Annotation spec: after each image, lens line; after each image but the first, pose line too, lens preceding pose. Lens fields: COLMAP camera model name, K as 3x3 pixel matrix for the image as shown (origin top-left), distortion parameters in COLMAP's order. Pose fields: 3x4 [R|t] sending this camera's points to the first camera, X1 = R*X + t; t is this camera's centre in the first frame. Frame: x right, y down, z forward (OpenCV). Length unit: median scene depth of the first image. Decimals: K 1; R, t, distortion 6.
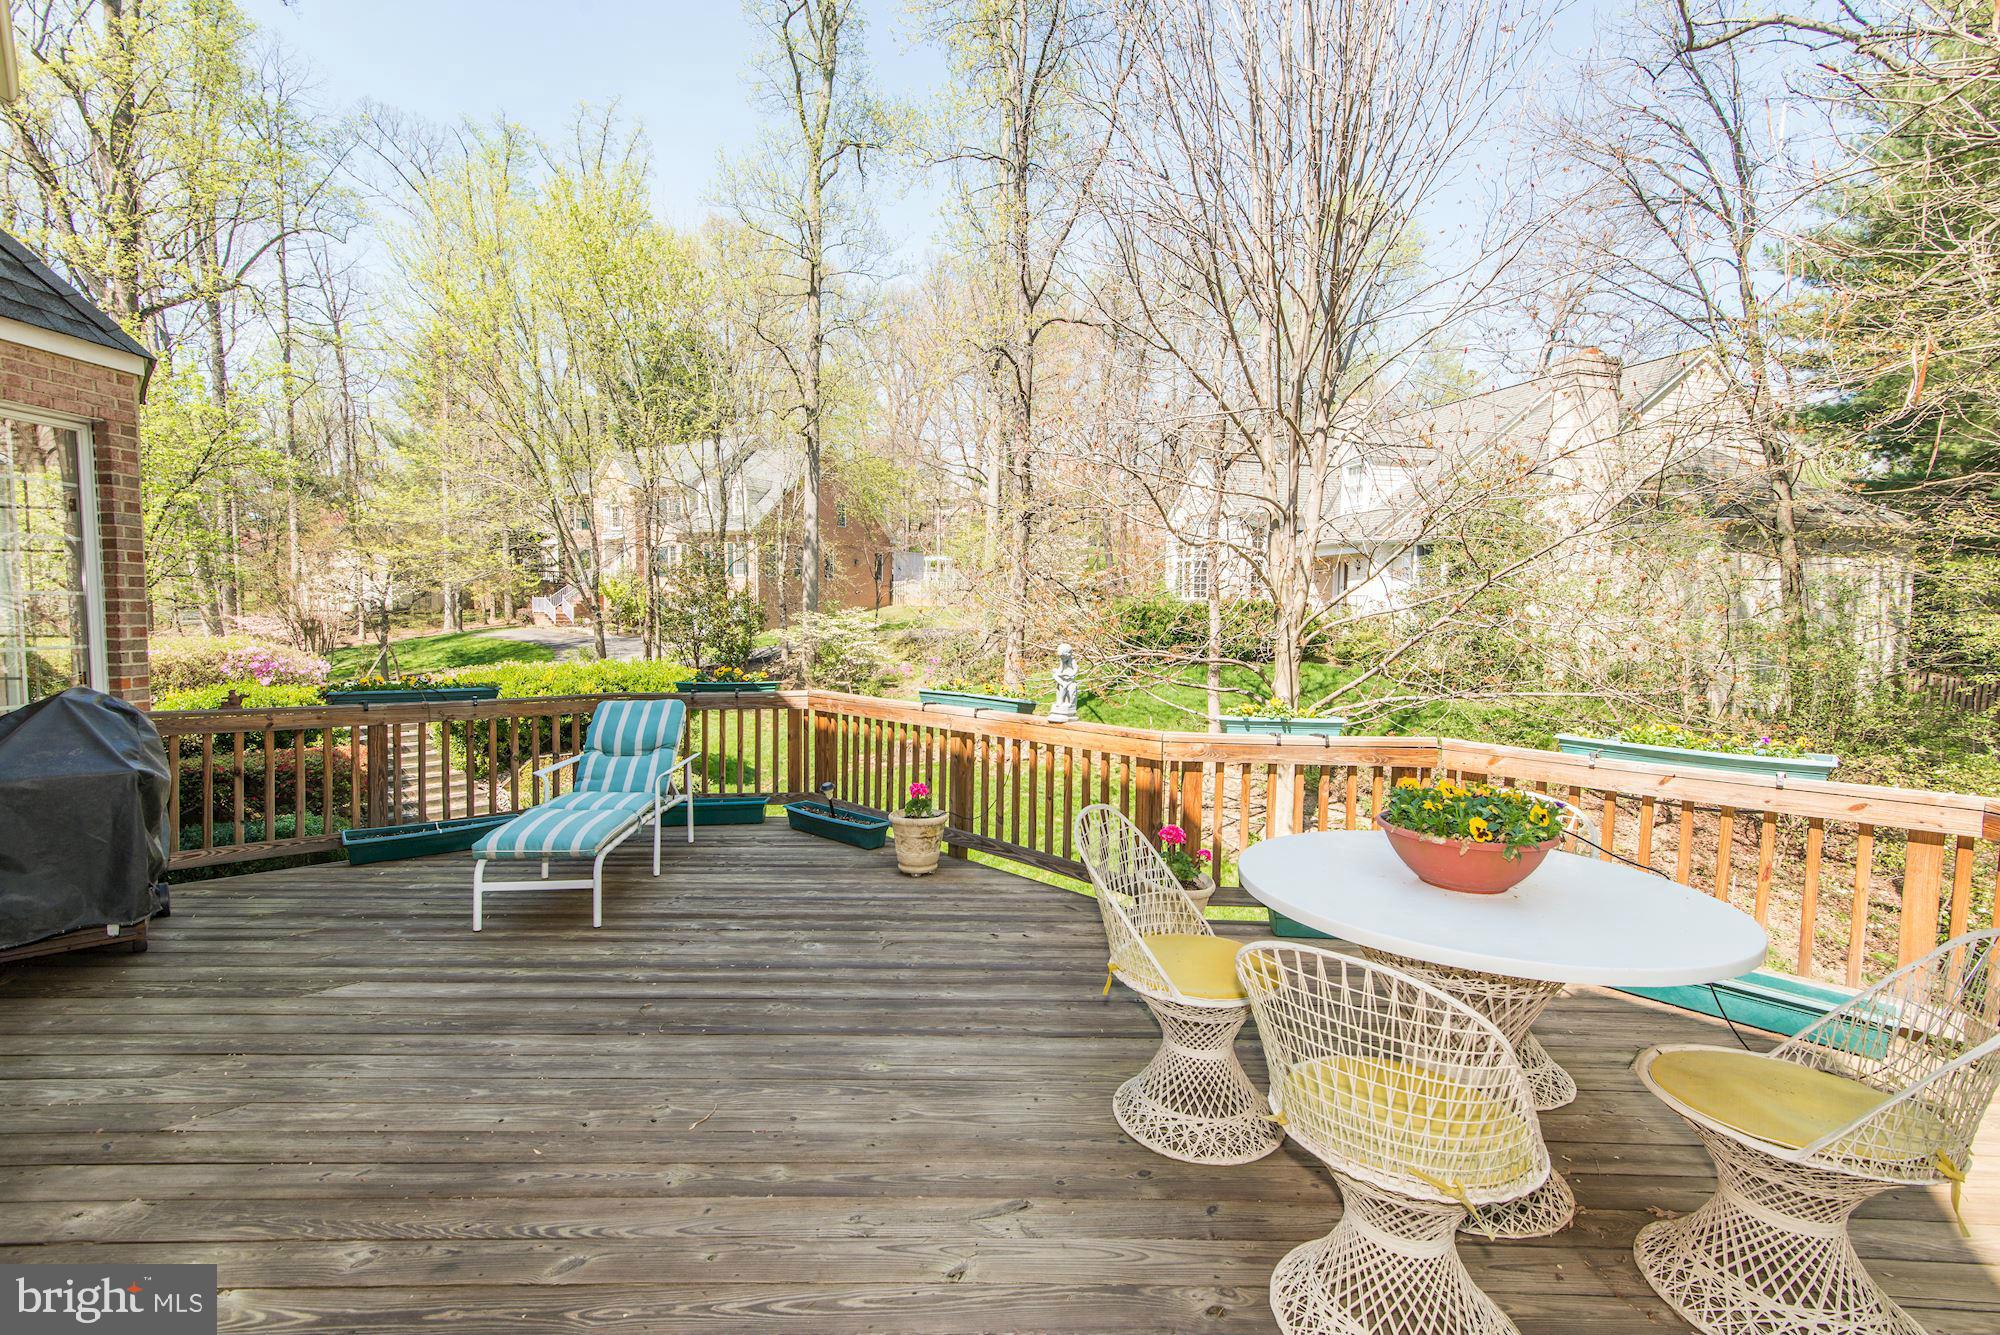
lens RADIAL K [[886.3, 0, 1004.7], [0, 886.3, 668.7], [0, 0, 1]] dist [0.000853, 0.000224]
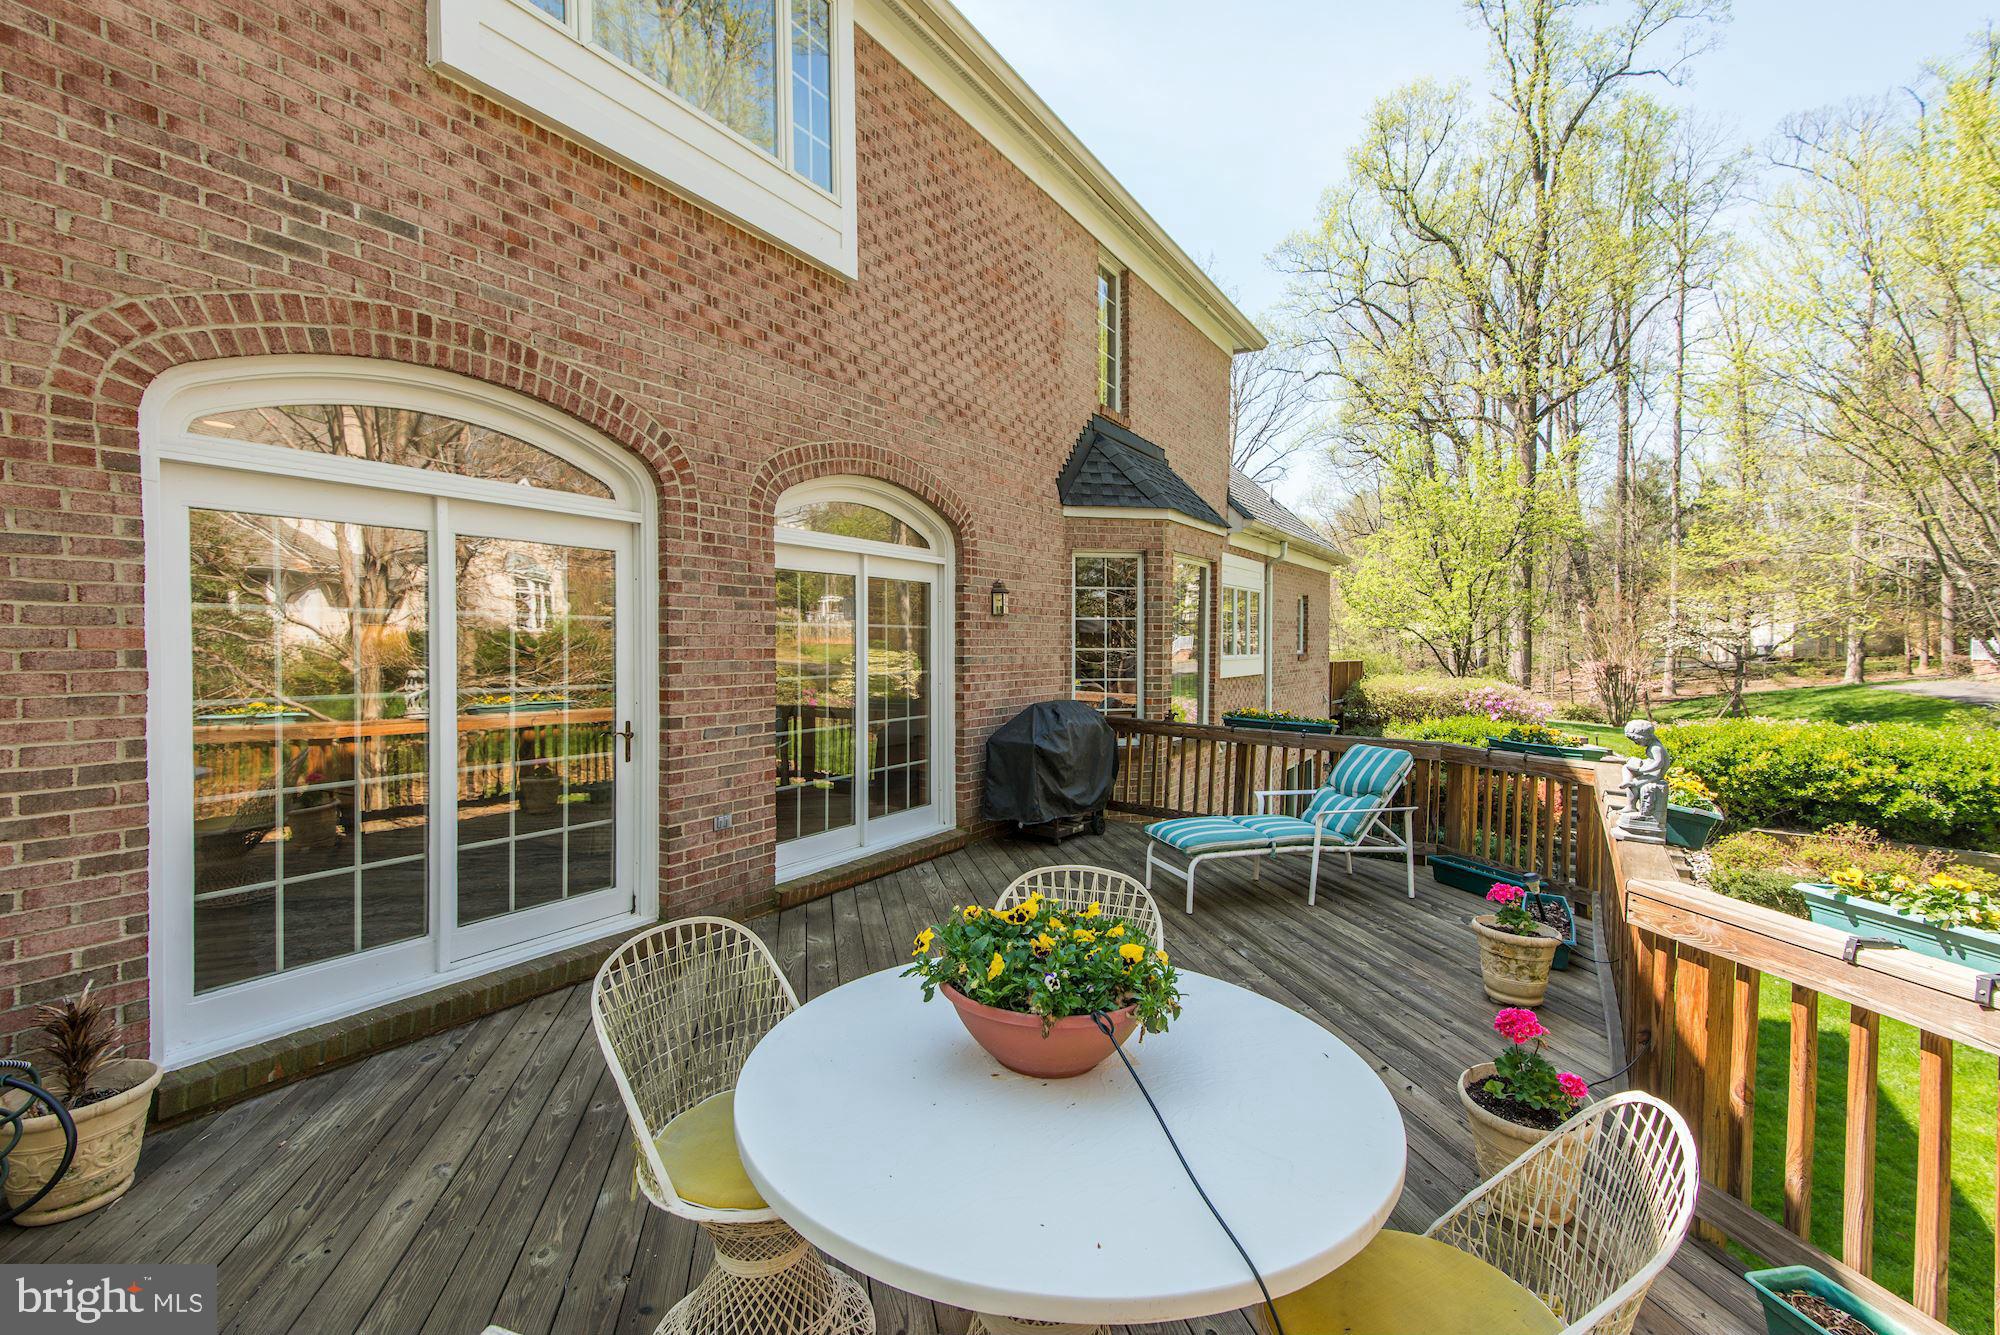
lens RADIAL K [[886.3, 0, 1004.7], [0, 886.3, 668.7], [0, 0, 1]] dist [0.000853, 0.000224]
pose [[0.163341, 0.018280, -0.986400, 0.129982], [-0.067854, 0.997669, 0.007253, -0.008231], [0.984233, 0.065746, 0.164201, 0.090876]]
